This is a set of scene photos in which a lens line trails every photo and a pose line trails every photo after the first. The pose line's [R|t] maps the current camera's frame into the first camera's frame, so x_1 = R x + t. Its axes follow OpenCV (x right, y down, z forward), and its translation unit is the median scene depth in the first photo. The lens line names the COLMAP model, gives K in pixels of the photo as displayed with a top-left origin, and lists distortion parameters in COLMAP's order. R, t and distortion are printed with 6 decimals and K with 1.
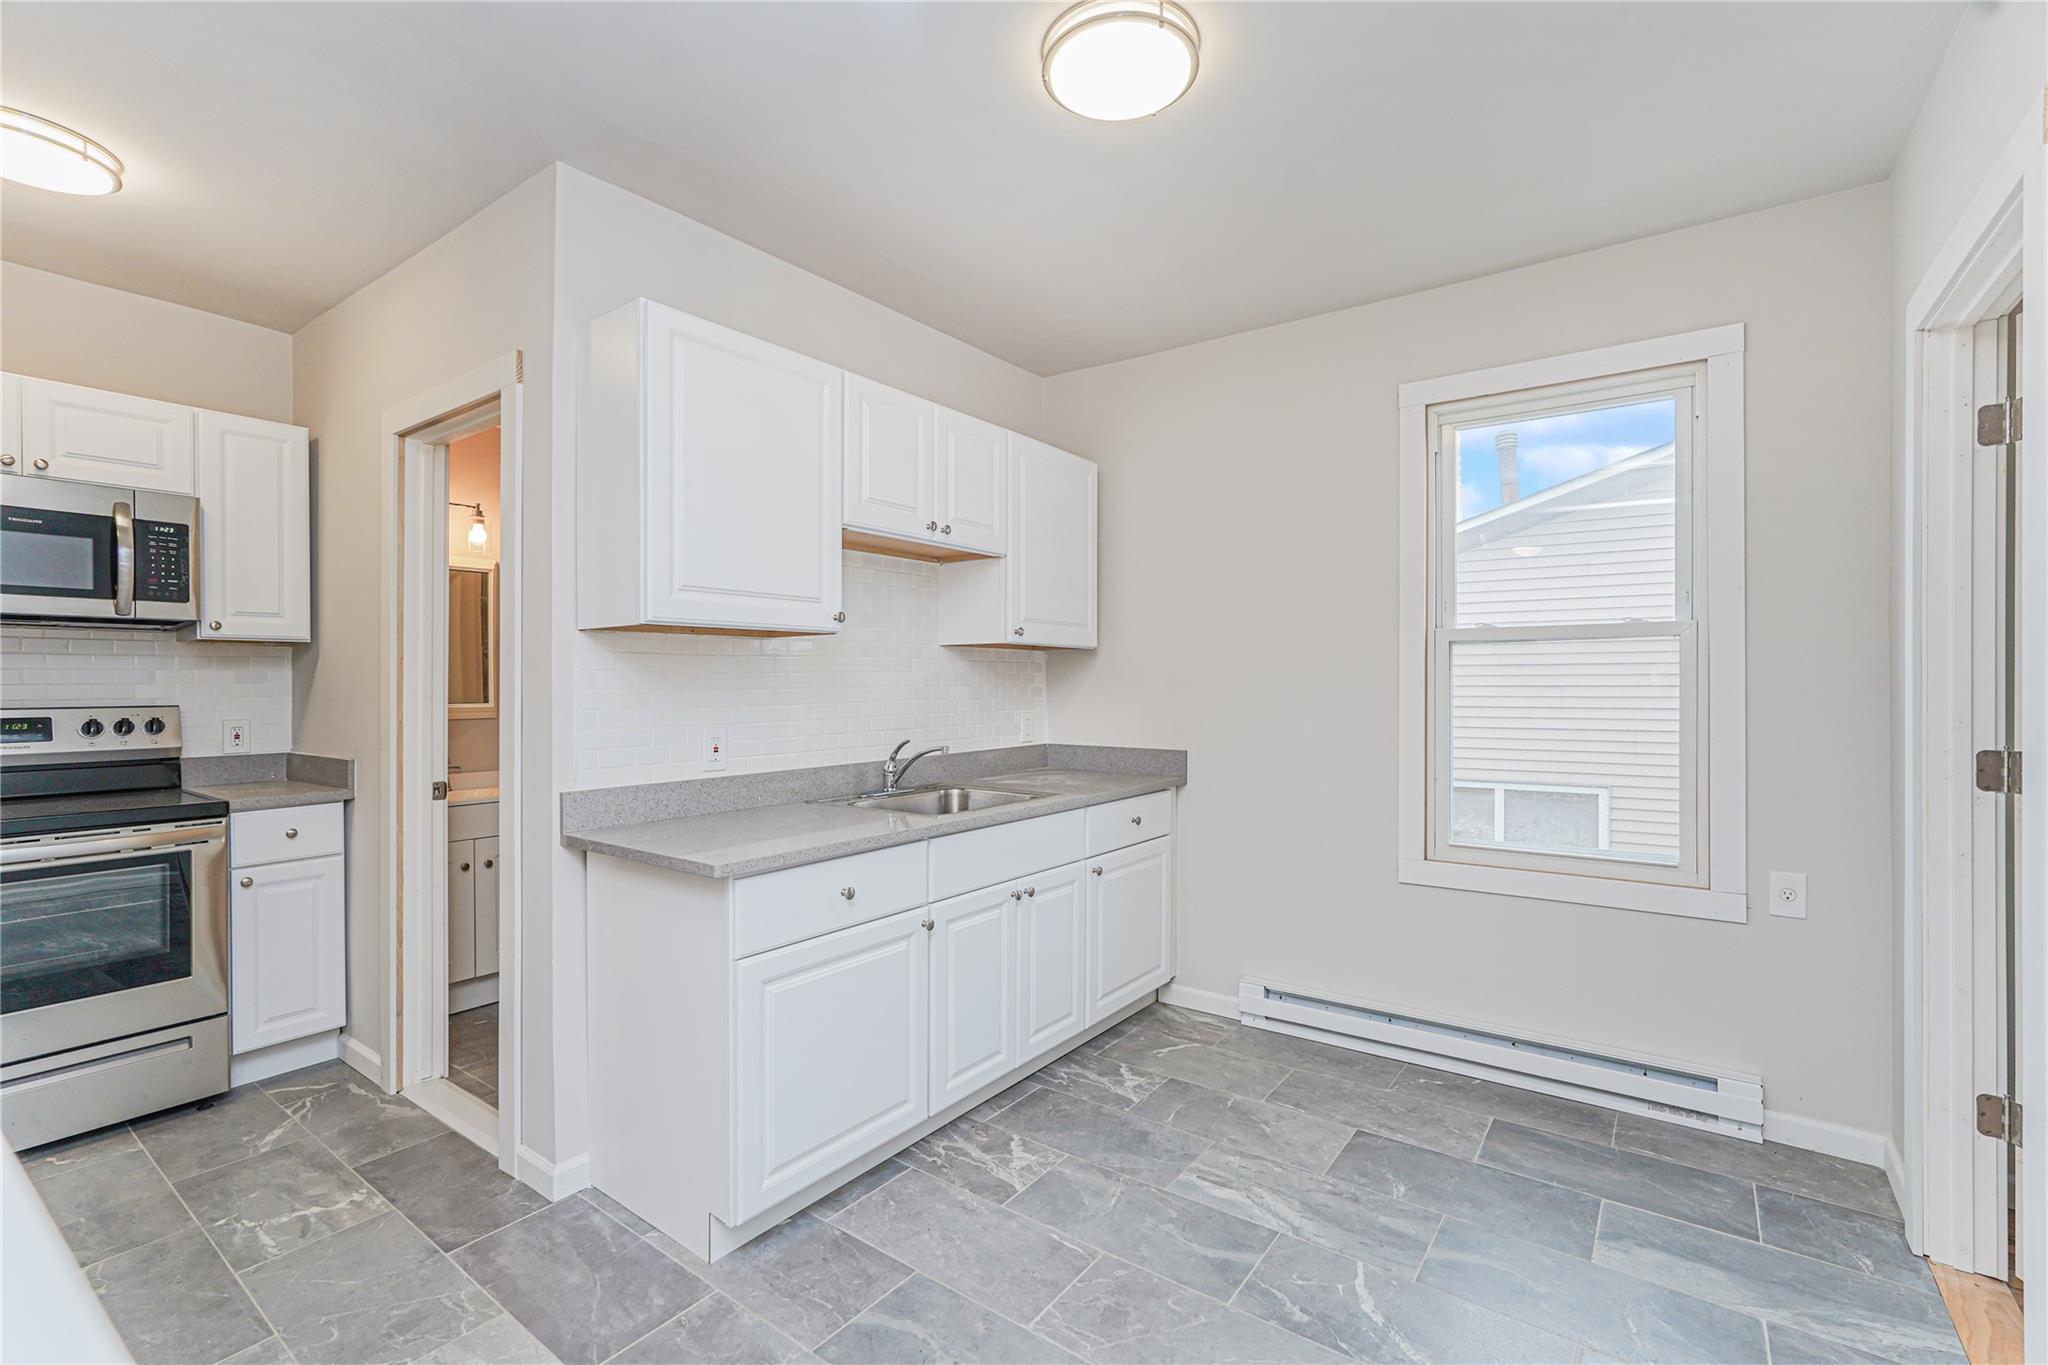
lens RADIAL K [[927.4, 0, 1036.6], [0, 927.4, 682.7], [0, 0, 1]] dist [-0.012653, 0.005490]
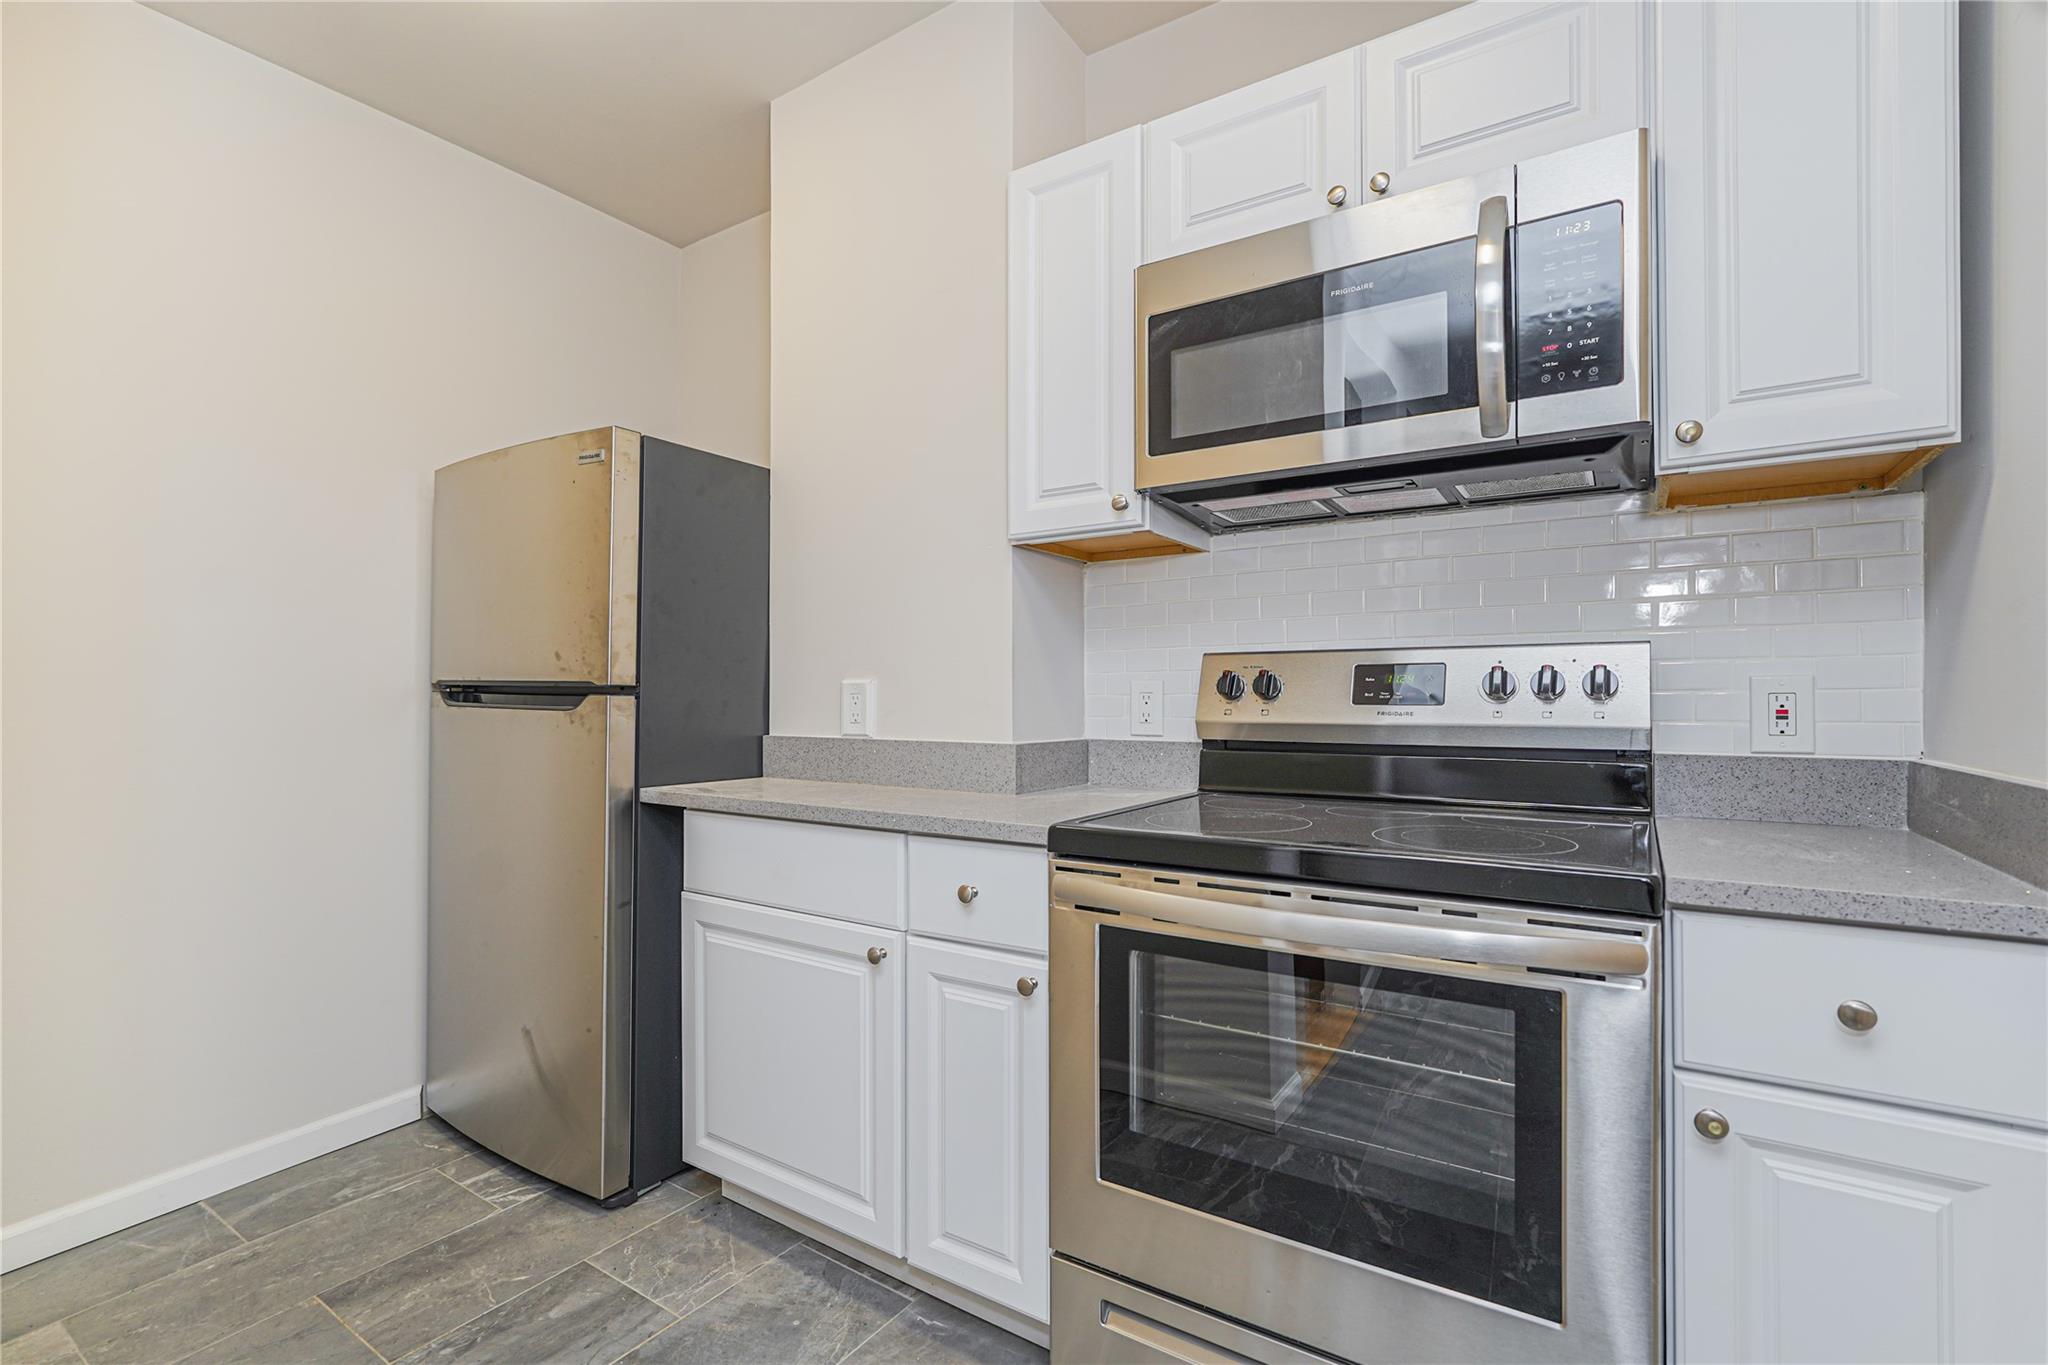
lens RADIAL K [[927.4, 0, 1008.1], [0, 927.4, 693.6], [0, 0, 1]] dist [-0.012653, 0.005490]
pose [[0.032936, 0.001140, -0.999457, -0.530783], [0.000577, 0.999999, 0.001159, 0.056925], [0.999457, -0.000614, 0.032935, 0.737081]]
